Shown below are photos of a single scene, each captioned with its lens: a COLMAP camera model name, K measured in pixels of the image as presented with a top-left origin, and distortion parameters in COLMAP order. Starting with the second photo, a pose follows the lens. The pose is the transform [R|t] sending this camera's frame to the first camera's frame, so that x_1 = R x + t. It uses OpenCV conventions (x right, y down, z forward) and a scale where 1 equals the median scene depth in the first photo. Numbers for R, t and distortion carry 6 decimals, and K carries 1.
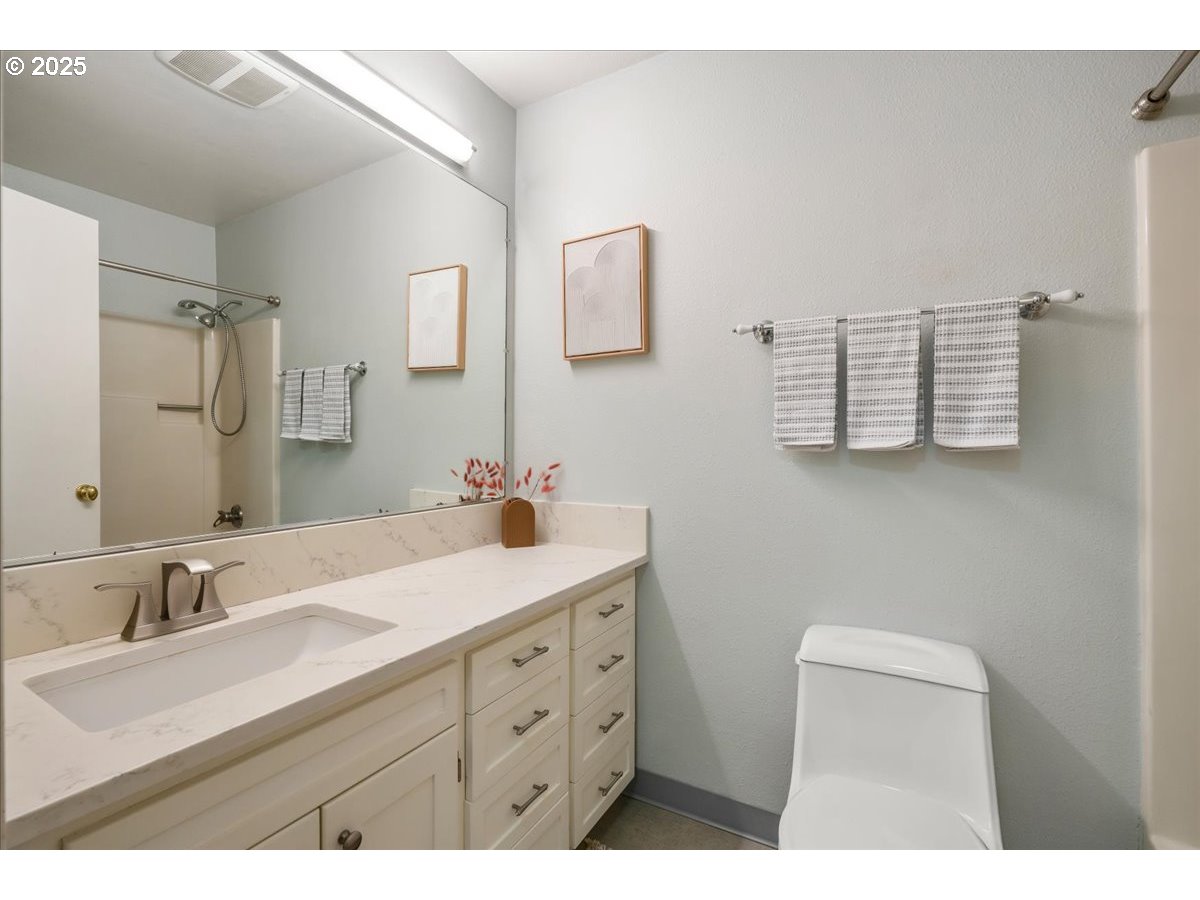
lens RADIAL K [[533.9, 0, 600.0], [0, 533.9, 450.0], [0, 0, 1]] dist [0.000072, -0.000035]
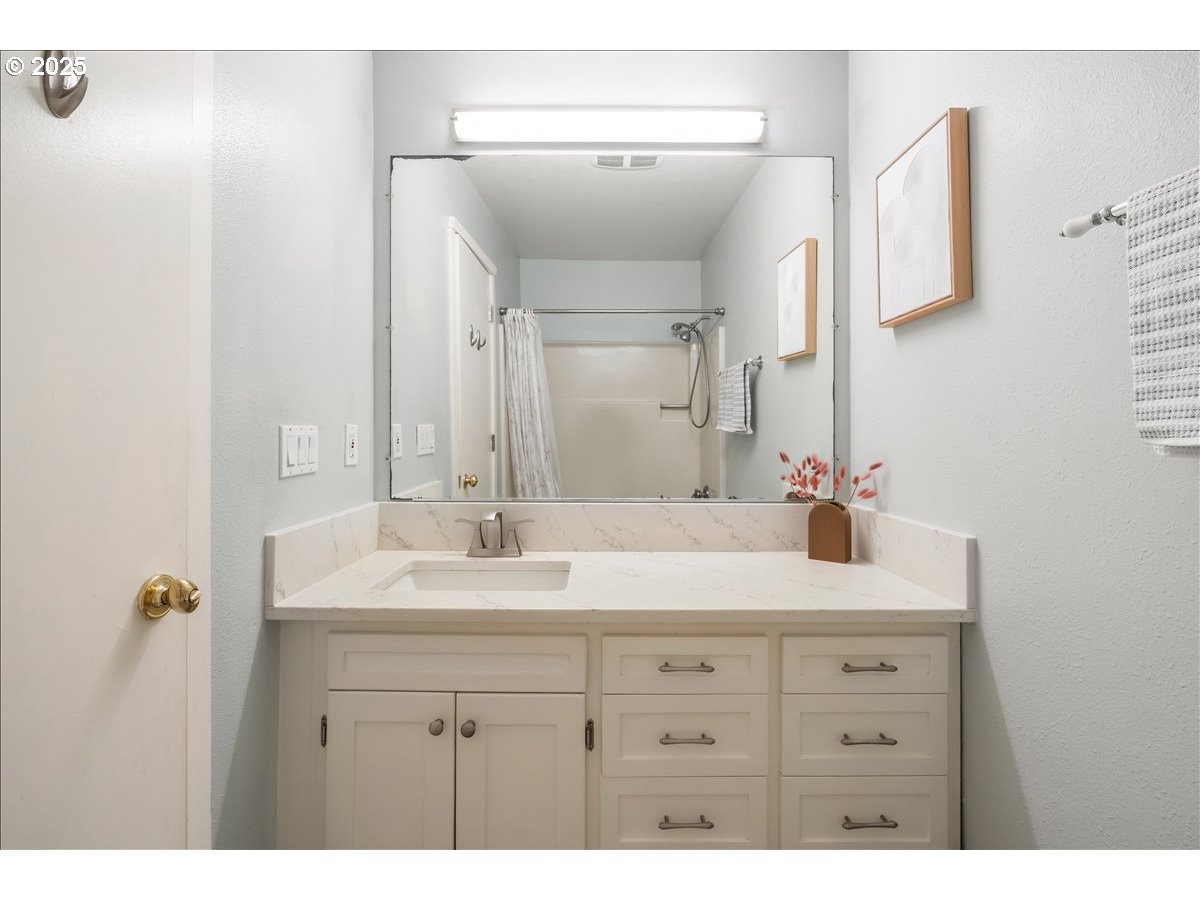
lens RADIAL K [[550.3, 0, 603.2], [0, 550.3, 429.4], [0, 0, 1]] dist [-0.003073, -0.000355]
pose [[0.498385, -0.004193, -0.866946, 0.524850], [-0.010882, 0.999879, -0.011092, -0.012582], [0.866888, 0.014963, 0.498279, 0.331147]]
